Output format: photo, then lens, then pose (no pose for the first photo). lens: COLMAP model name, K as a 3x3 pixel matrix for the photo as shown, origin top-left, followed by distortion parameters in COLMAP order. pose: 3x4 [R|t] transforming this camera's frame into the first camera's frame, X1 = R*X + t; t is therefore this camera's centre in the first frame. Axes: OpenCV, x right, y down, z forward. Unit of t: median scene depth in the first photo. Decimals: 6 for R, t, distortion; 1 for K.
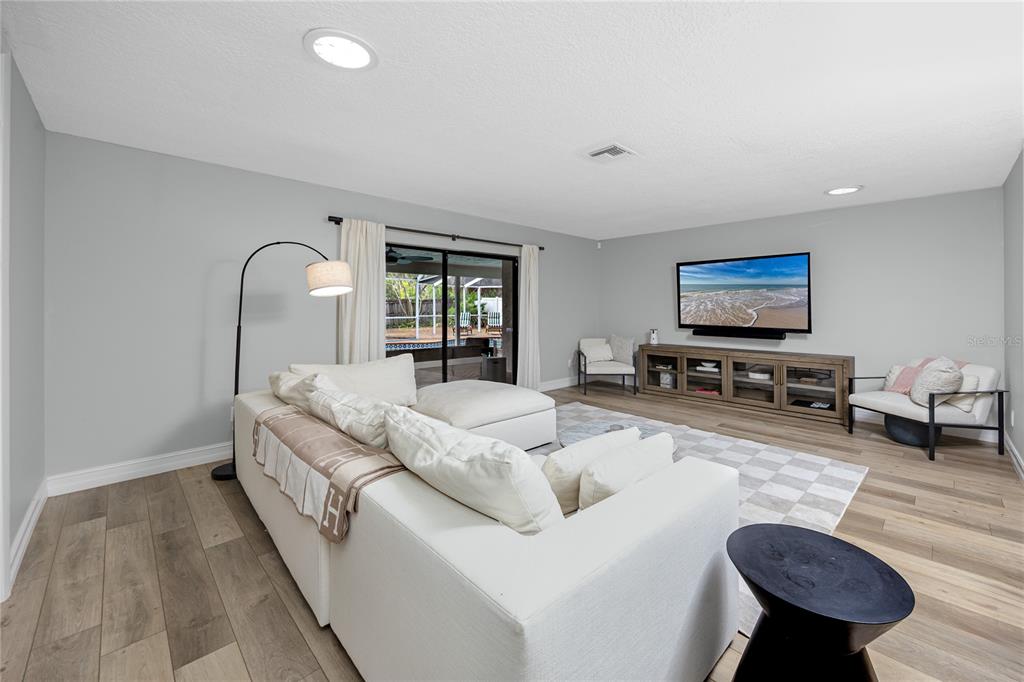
lens RADIAL K [[415.2, 0, 513.5], [0, 415.2, 324.1], [0, 0, 1]] dist [0.000144, -0.000095]
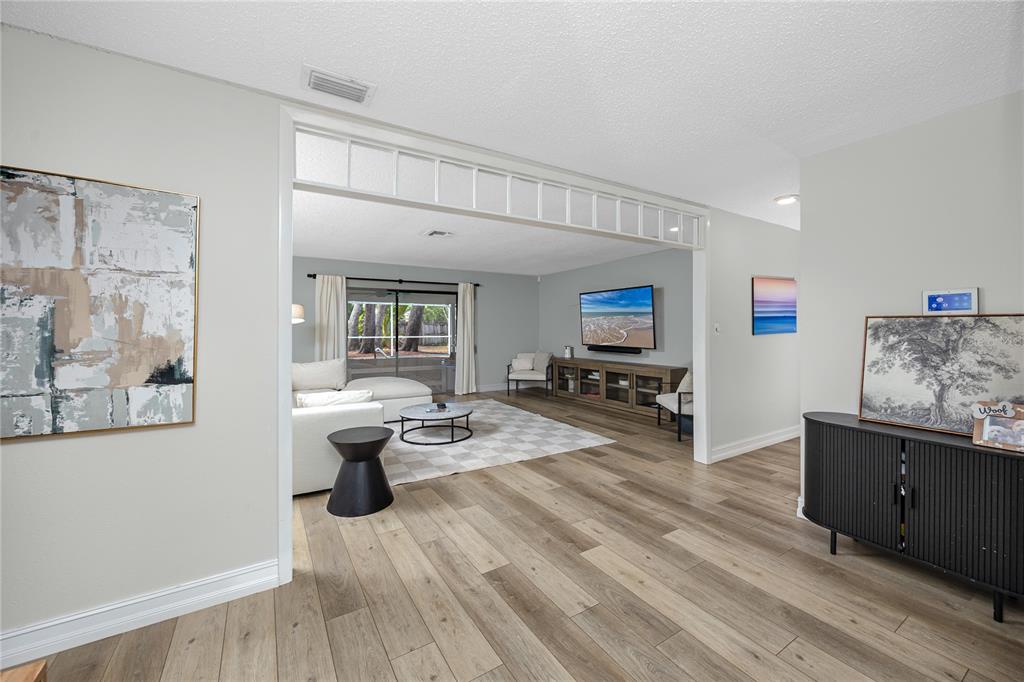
lens RADIAL K [[406.1, 0, 510.8], [0, 406.1, 330.8], [0, 0, 1]] dist [-0.001225, -0.000238]
pose [[0.978828, 0.000064, -0.204683, 0.489319], [-0.005886, 0.999595, -0.027837, 0.002121], [0.204598, 0.028453, 0.978432, -0.290389]]
